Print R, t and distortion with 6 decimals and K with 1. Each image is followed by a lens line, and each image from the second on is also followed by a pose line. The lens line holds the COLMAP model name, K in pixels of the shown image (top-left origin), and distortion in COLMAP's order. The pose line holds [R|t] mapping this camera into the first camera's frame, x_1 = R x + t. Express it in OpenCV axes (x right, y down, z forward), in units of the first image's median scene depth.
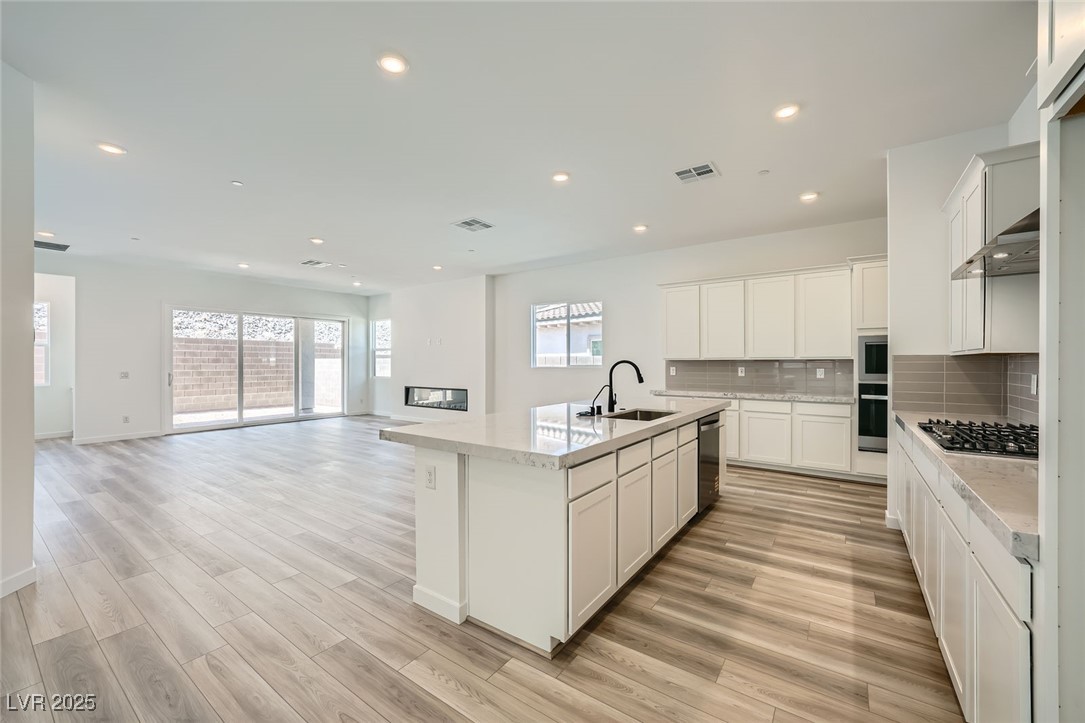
lens RADIAL K [[427.5, 0, 541.5], [0, 427.5, 363.2], [0, 0, 1]] dist [-0.003010, 0.000054]
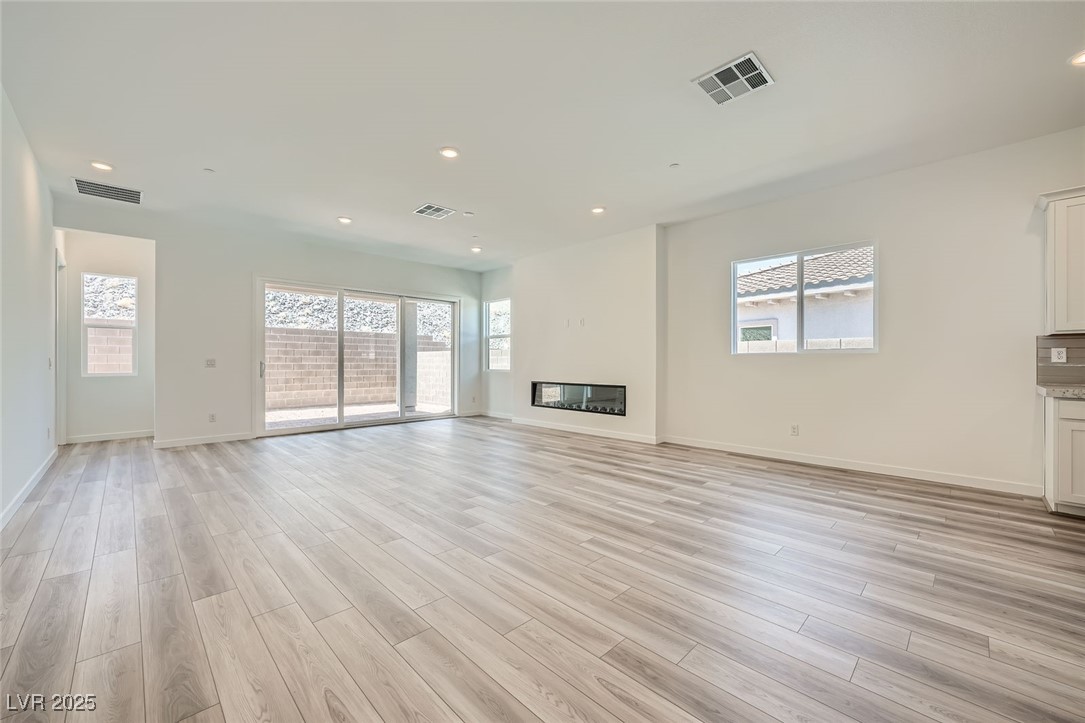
lens RADIAL K [[429.8, 0, 545.4], [0, 429.8, 361.4], [0, 0, 1]] dist [0.000412, 0.000383]
pose [[0.985980, 0.001512, -0.166854, -0.162202], [-0.001894, 0.999996, -0.002135, 0.018979], [0.166851, 0.002422, 0.985979, 0.226225]]
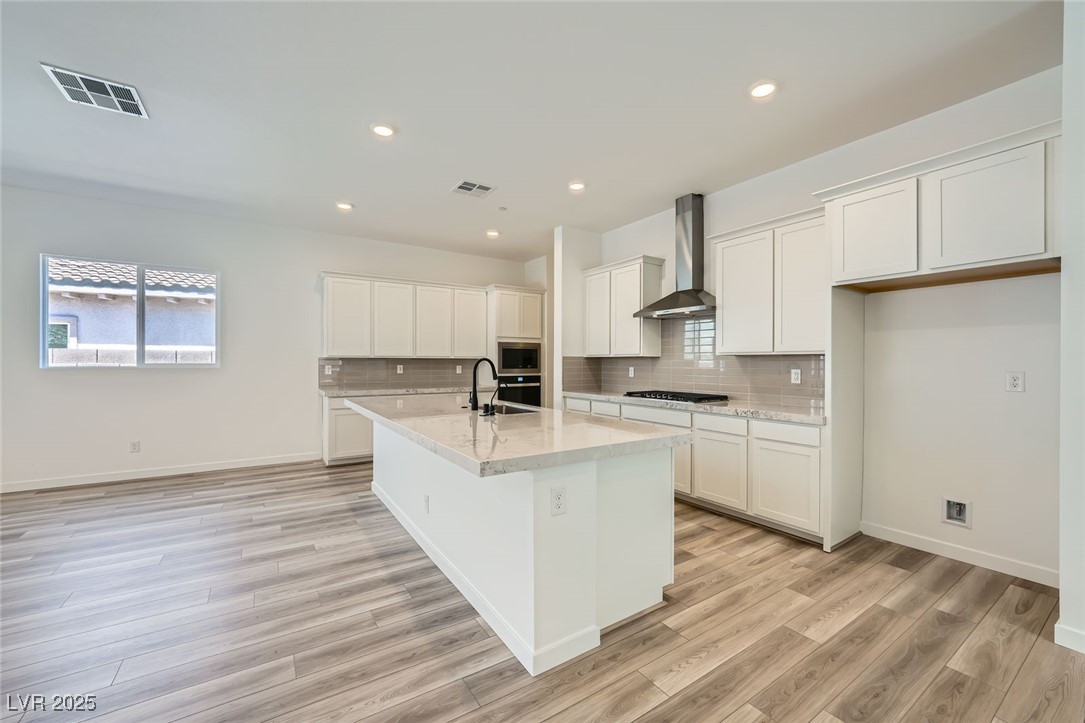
lens RADIAL K [[427.5, 0, 541.5], [0, 427.5, 363.2], [0, 0, 1]] dist [-0.003010, 0.000054]
pose [[0.363483, 0.000507, 0.931601, -0.236511], [-0.004683, 0.999988, 0.001283, 0.001187], [-0.931589, -0.004829, 0.363482, 0.170169]]
